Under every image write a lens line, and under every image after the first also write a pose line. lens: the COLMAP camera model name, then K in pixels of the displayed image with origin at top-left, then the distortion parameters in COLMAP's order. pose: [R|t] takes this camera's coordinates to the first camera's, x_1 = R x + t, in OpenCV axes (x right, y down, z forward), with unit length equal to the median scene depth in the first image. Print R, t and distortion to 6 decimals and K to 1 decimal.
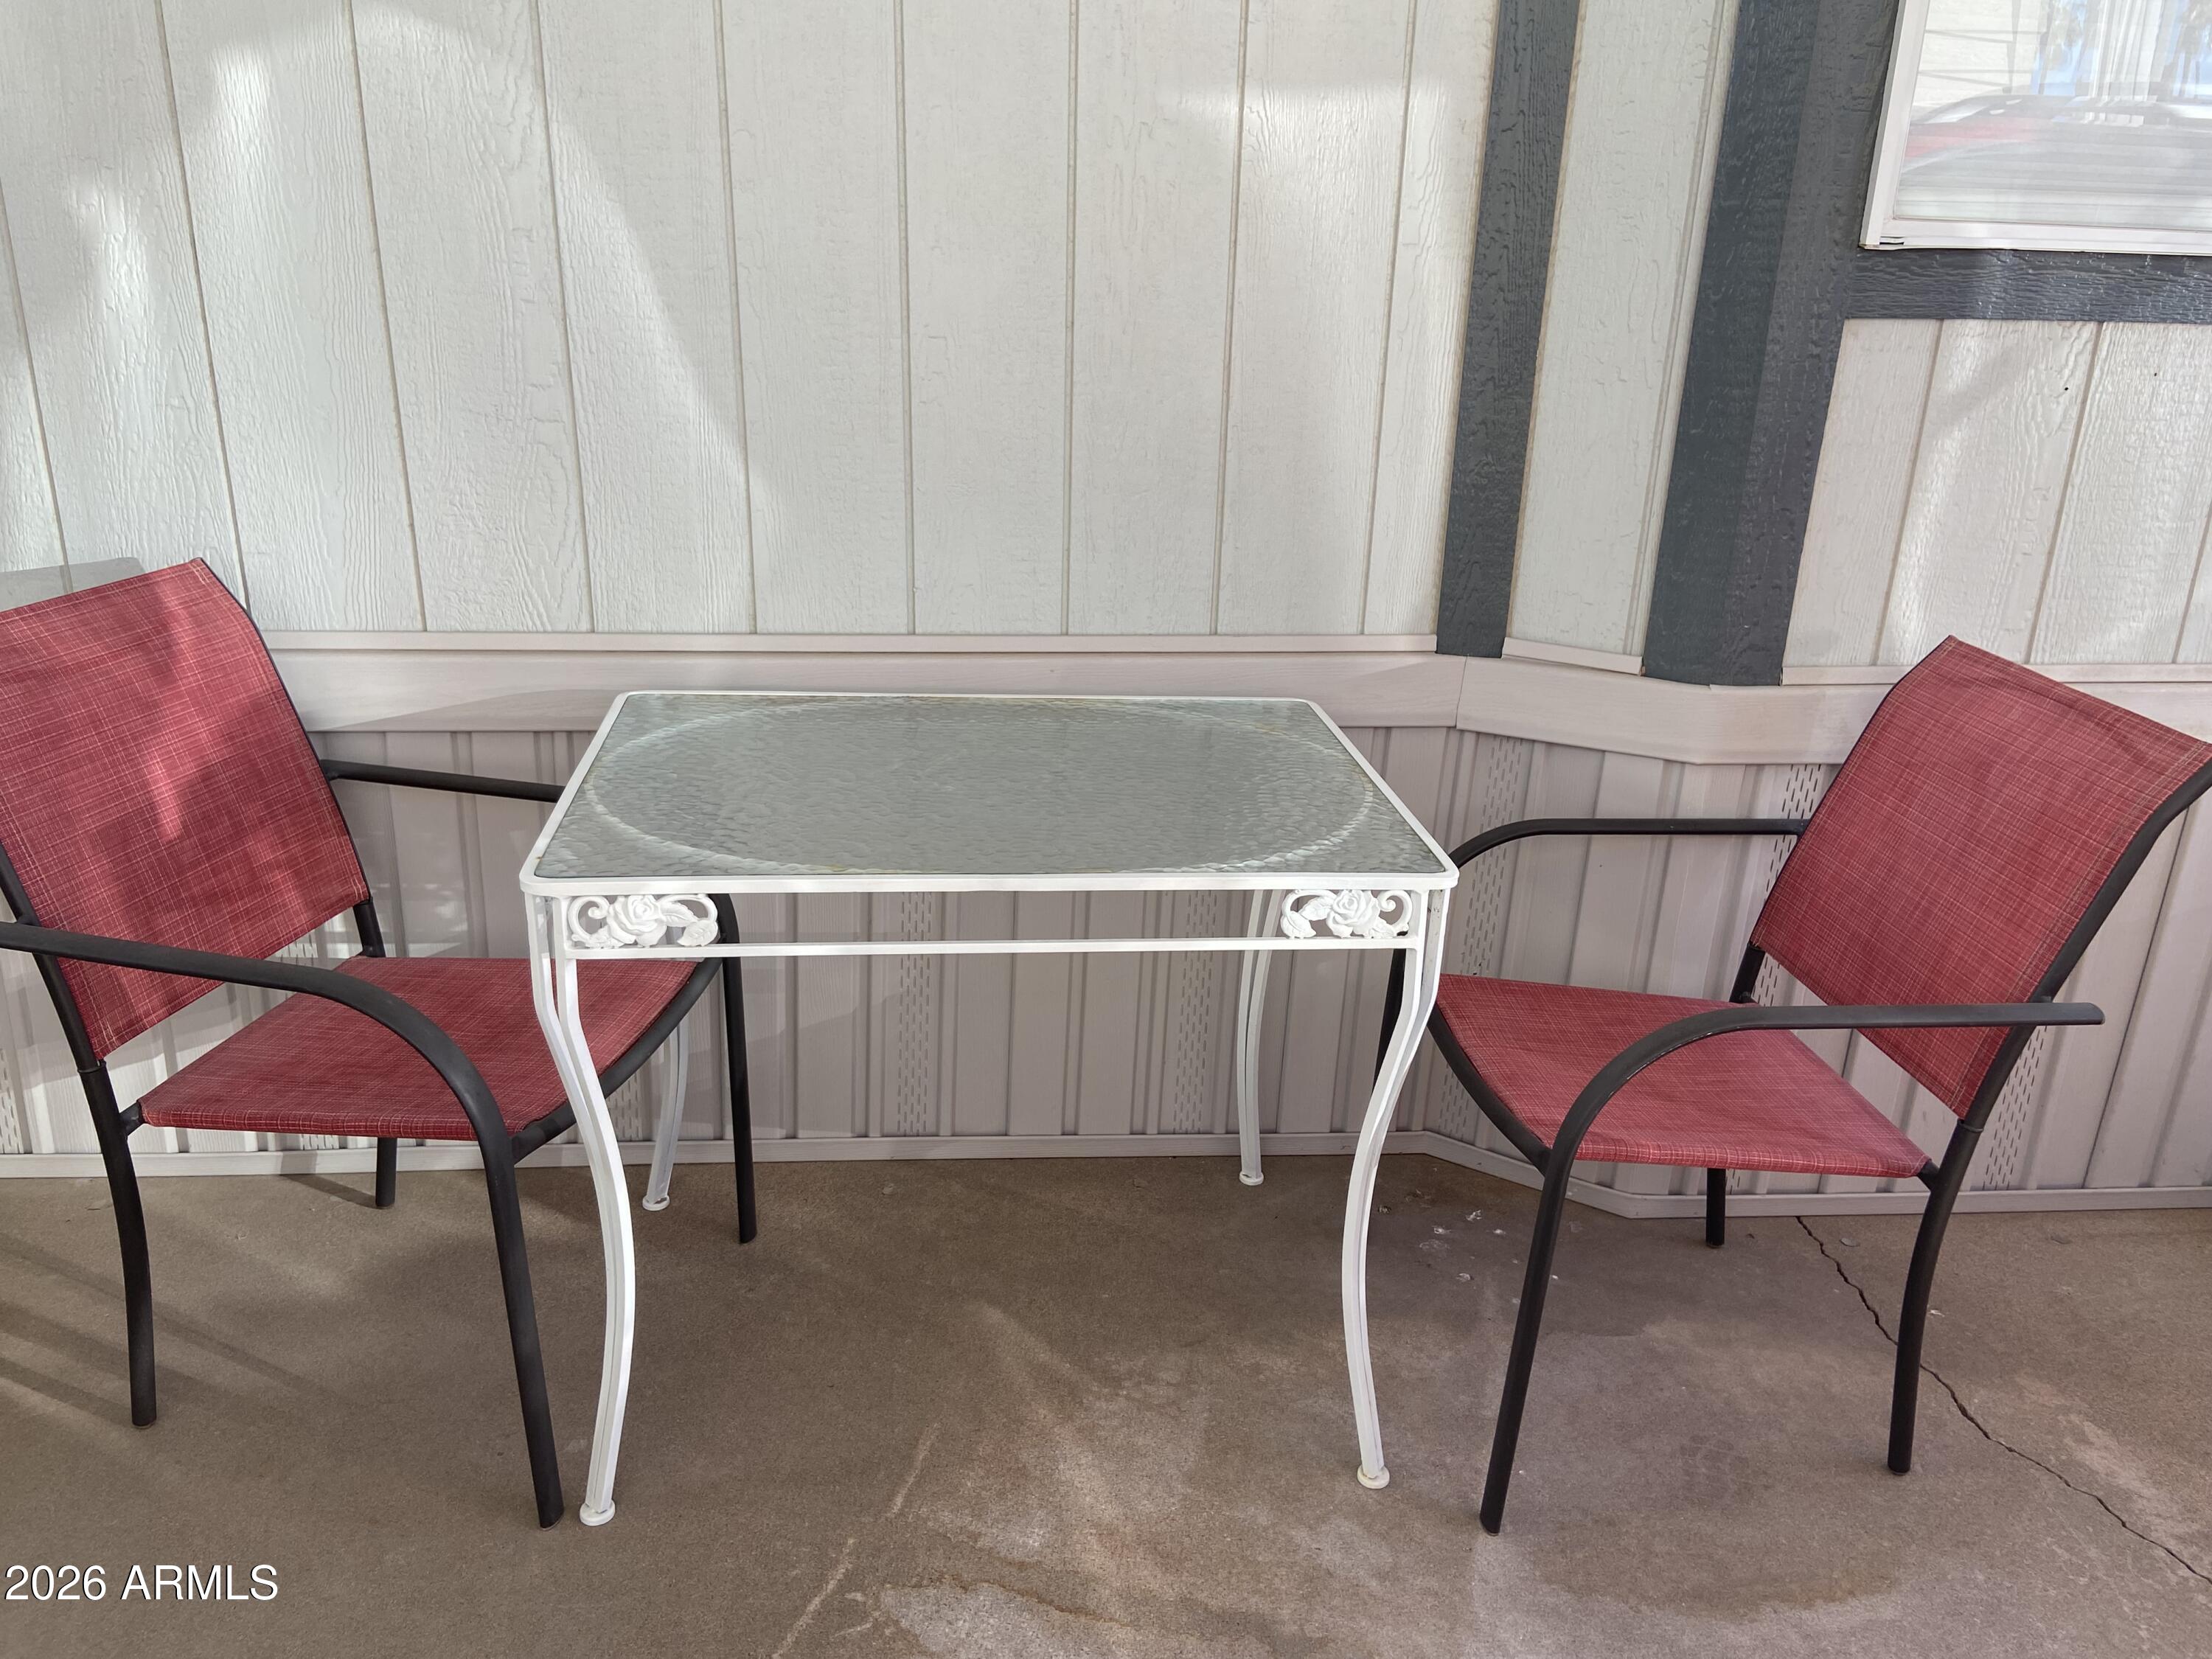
lens RADIAL K [[1684.3, 0, 1120.3], [0, 1684.3, 824.7], [0, 0, 1]] dist [0.099664, -0.115704]
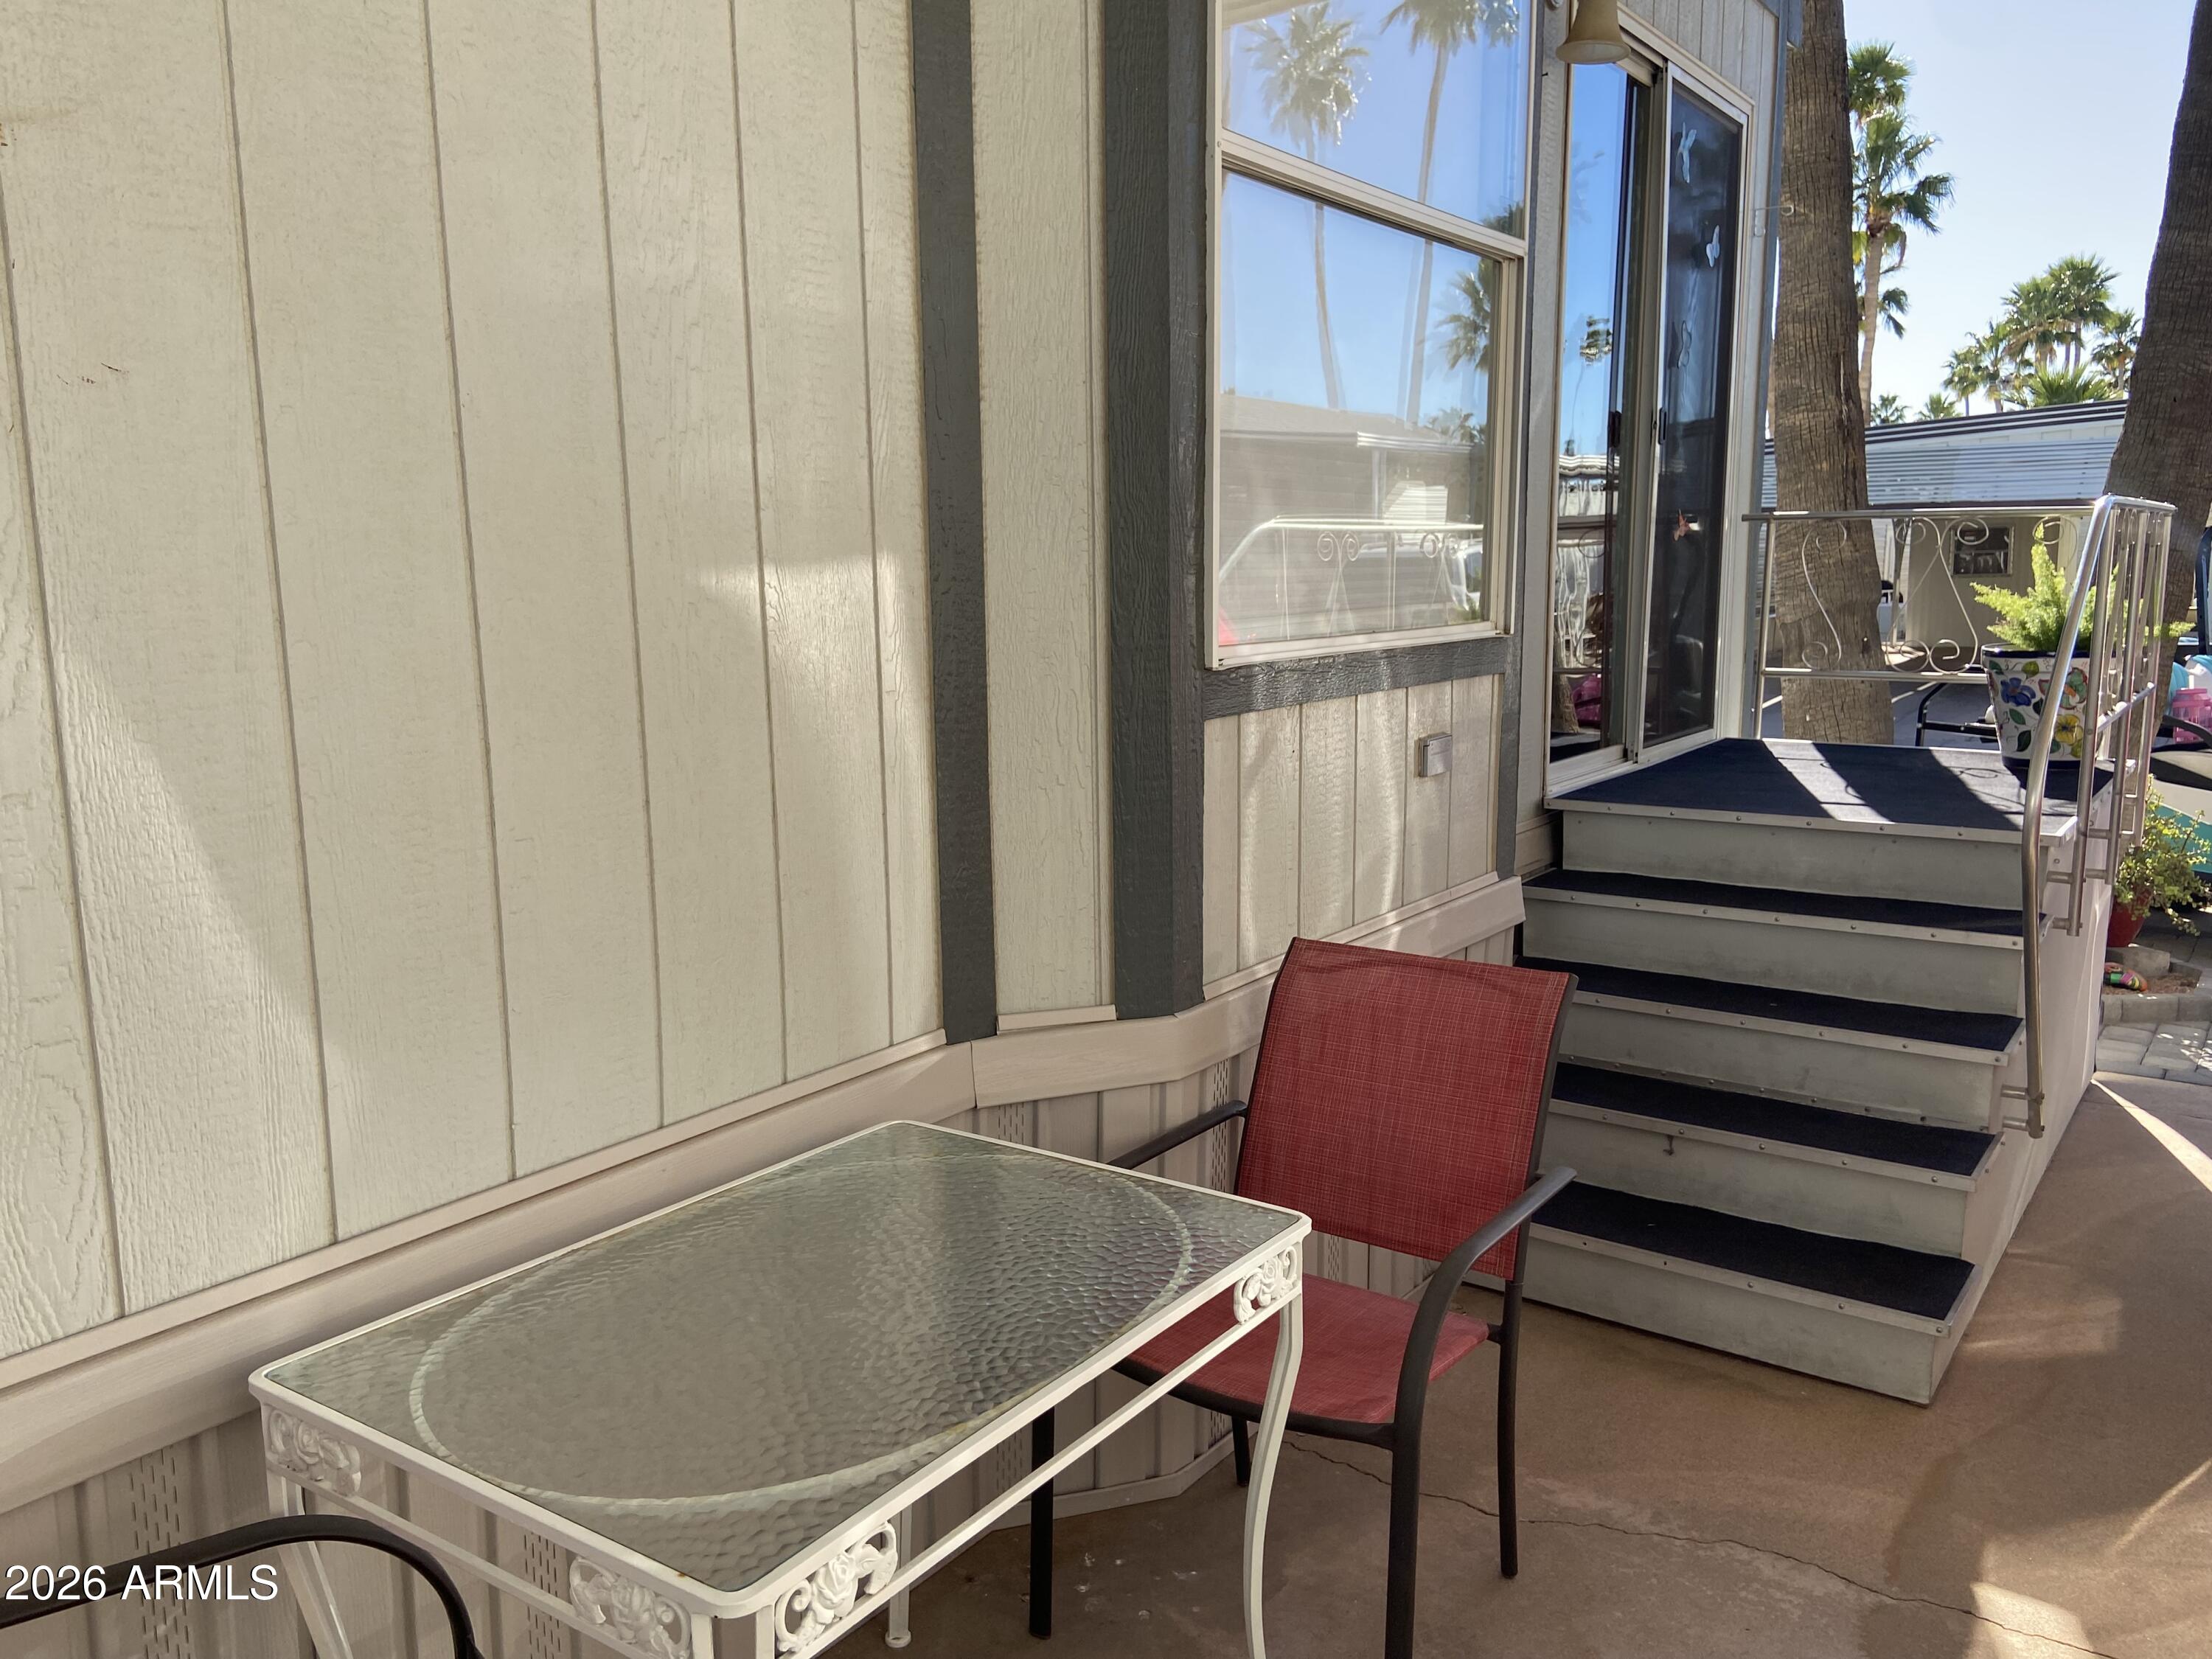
lens RADIAL K [[1684.3, 0, 1112.4], [0, 1684.3, 835.3], [0, 0, 1]] dist [0.099664, -0.115704]
pose [[0.661296, -0.156346, 0.733651, -0.562437], [0.284515, 0.957235, -0.052462, -0.158935], [-0.694074, 0.243427, 0.677498, 0.192635]]
